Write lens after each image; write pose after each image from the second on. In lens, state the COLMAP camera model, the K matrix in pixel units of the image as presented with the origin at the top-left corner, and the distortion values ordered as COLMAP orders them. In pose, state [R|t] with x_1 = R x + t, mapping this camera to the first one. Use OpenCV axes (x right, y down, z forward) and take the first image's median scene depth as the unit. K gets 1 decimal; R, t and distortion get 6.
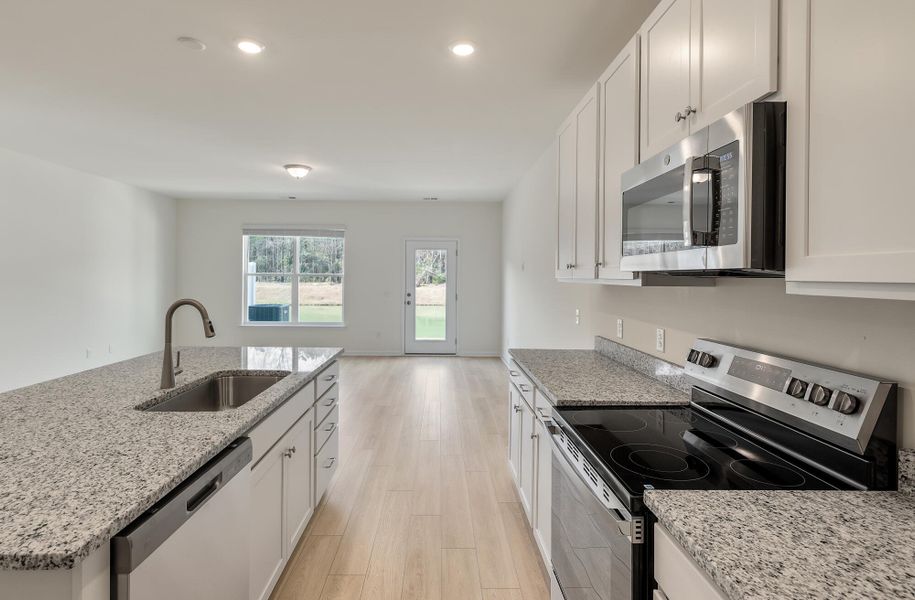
lens RADIAL K [[446.0, 0, 449.5], [0, 446.0, 277.2], [0, 0, 1]] dist [0.000898, 0.000095]
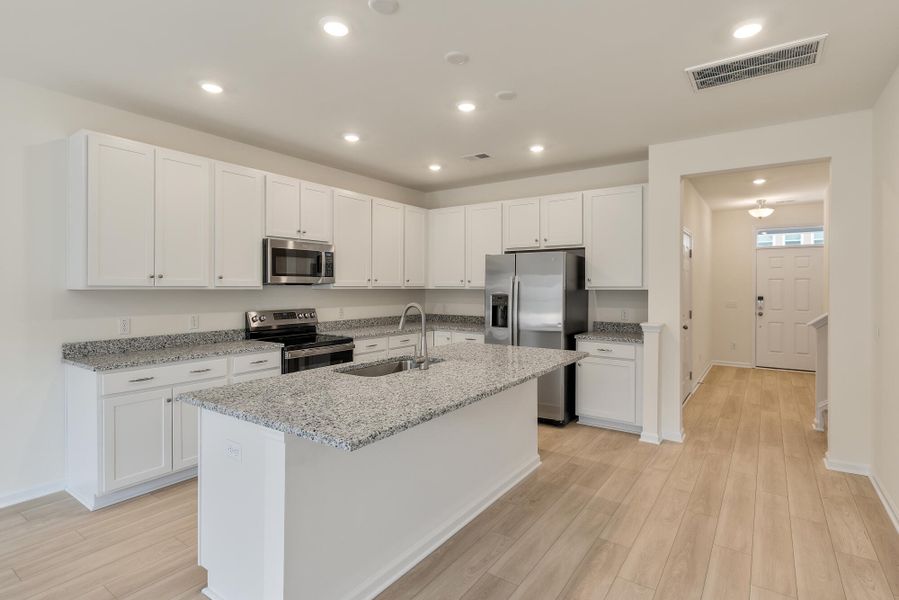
lens RADIAL K [[457.6, 0, 457.2], [0, 457.6, 288.3], [0, 0, 1]] dist [0.003971, 0.001893]
pose [[-0.805188, -0.013949, 0.592856, -0.374722], [-0.009191, 0.999897, 0.011043, -0.004067], [-0.592949, 0.003443, -0.805233, 0.500892]]
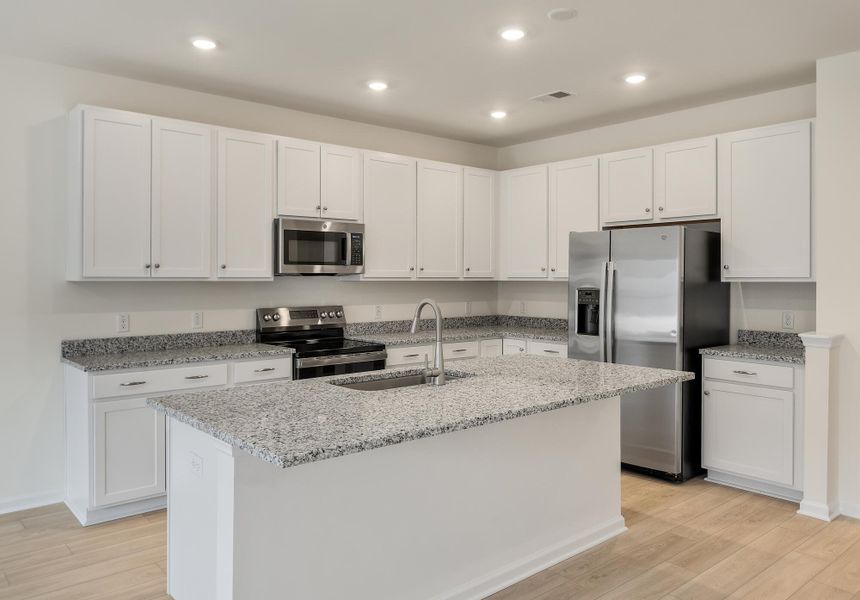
lens RADIAL K [[650.3, 0, 412.6], [0, 650.3, 275.9], [0, 0, 1]] dist [-0.004340, 0.002059]
pose [[-0.618249, -0.008704, 0.785934, -0.434643], [-0.006084, 0.999962, 0.006288, -0.004399], [-0.785958, -0.000894, -0.618279, 0.482811]]
